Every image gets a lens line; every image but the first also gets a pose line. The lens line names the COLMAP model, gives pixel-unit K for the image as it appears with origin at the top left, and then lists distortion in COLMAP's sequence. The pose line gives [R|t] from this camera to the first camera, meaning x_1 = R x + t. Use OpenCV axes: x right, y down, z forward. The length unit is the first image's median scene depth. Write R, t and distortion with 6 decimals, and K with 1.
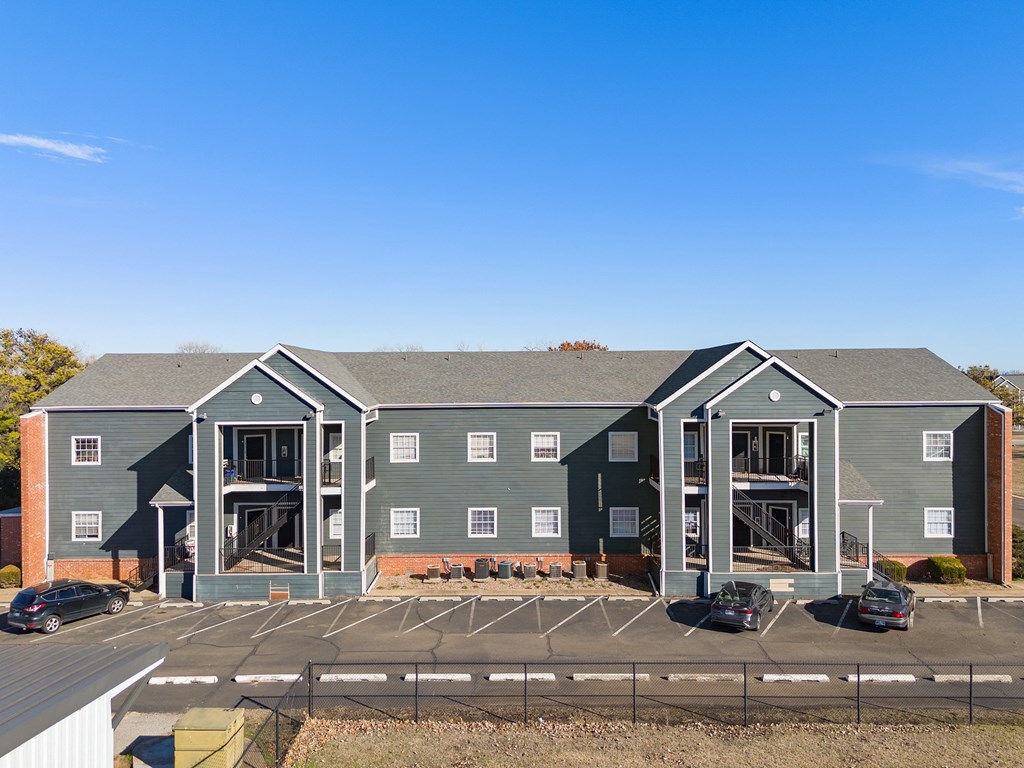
lens RADIAL K [[758.2, 0, 512.0], [0, 758.2, 384.0], [0, 0, 1]] dist [0.075616, -0.065368]
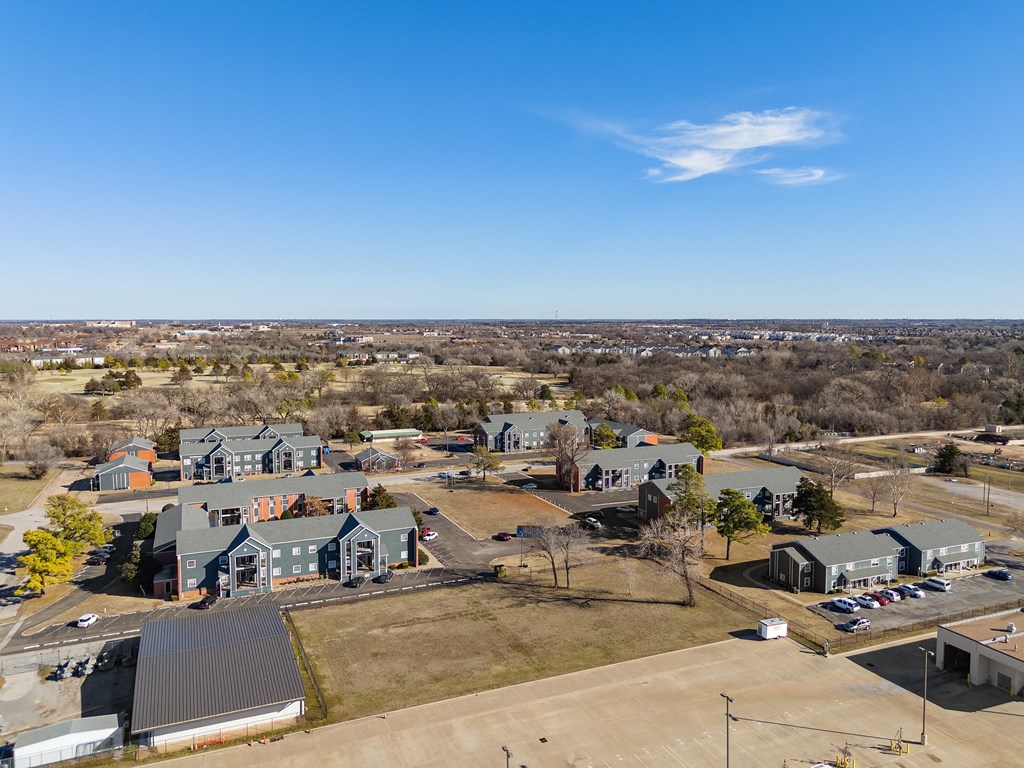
lens RADIAL K [[754.0, 0, 512.0], [0, 754.0, 384.0], [0, 0, 1]] dist [0.072456, -0.057463]
pose [[0.914731, -0.029645, 0.402975, -0.625259], [-0.002239, 0.996918, 0.078421, -1.181641], [-0.404057, -0.072636, 0.911845, -3.259897]]
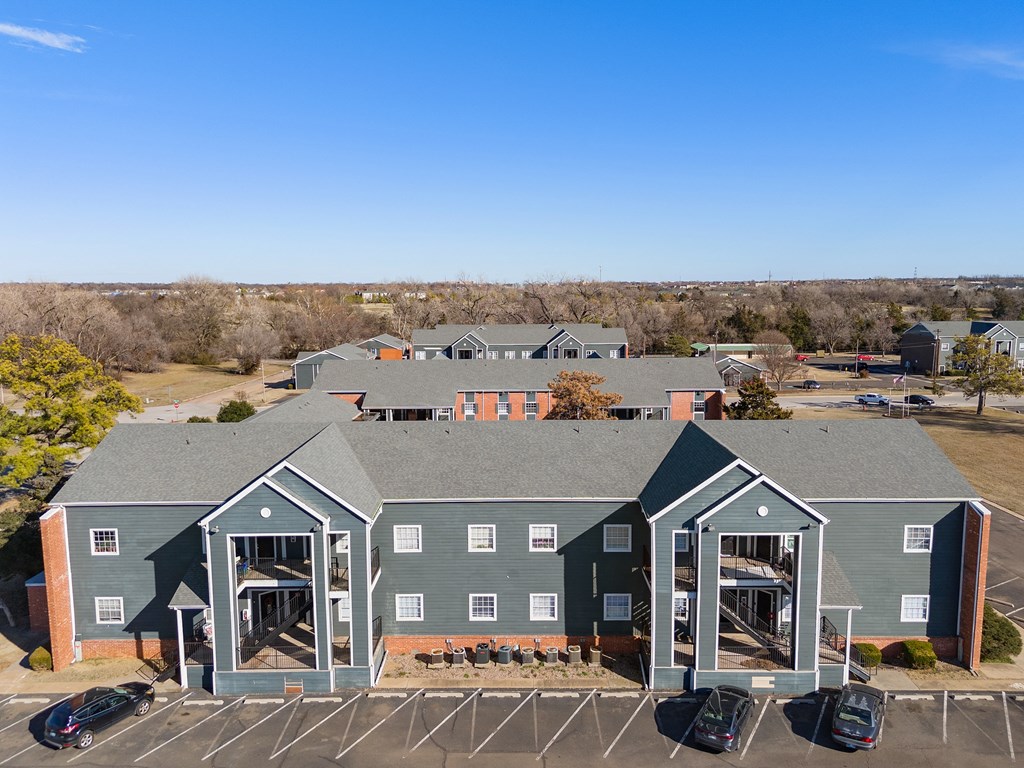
lens RADIAL K [[754.0, 0, 512.0], [0, 754.0, 384.0], [0, 0, 1]] dist [0.072456, -0.057463]
pose [[0.999997, -0.001442, -0.001947, 0.004087], [0.001670, 0.992430, 0.122796, -0.265059], [0.001755, -0.122799, 0.992430, -0.007420]]
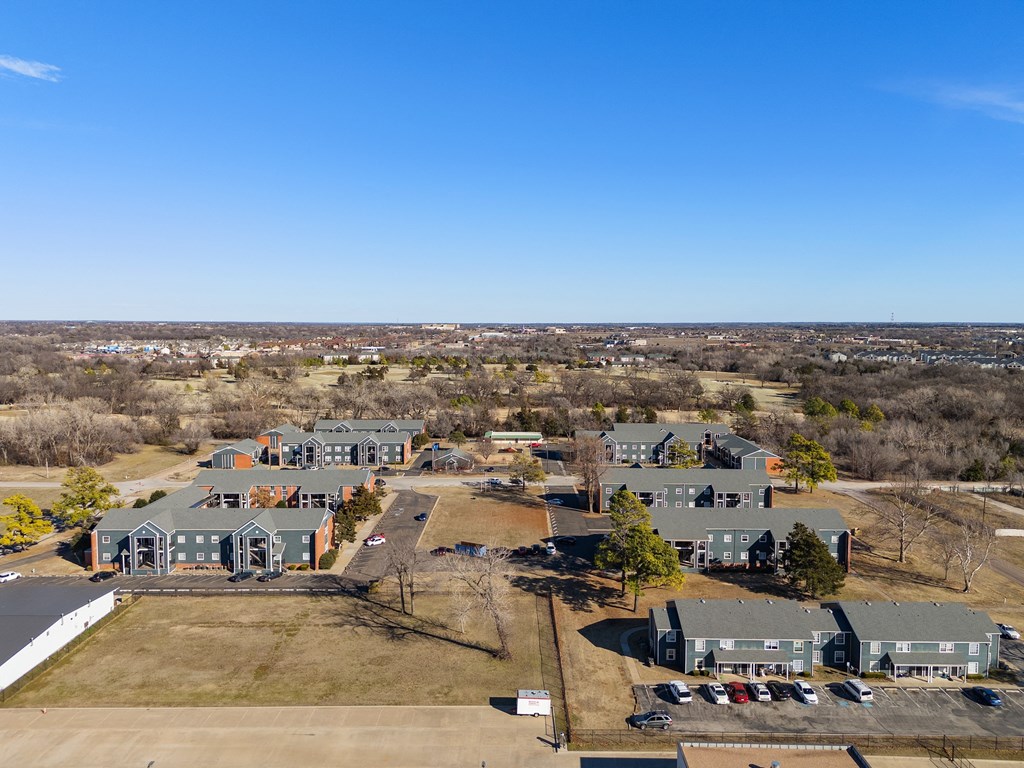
lens RADIAL K [[754.0, 0, 512.0], [0, 754.0, 384.0], [0, 0, 1]] dist [0.072456, -0.057463]
pose [[0.999947, 0.009066, 0.004798, 1.747560], [-0.009405, 0.997057, 0.076087, -1.170333], [-0.004094, -0.076128, 0.997090, -3.332868]]
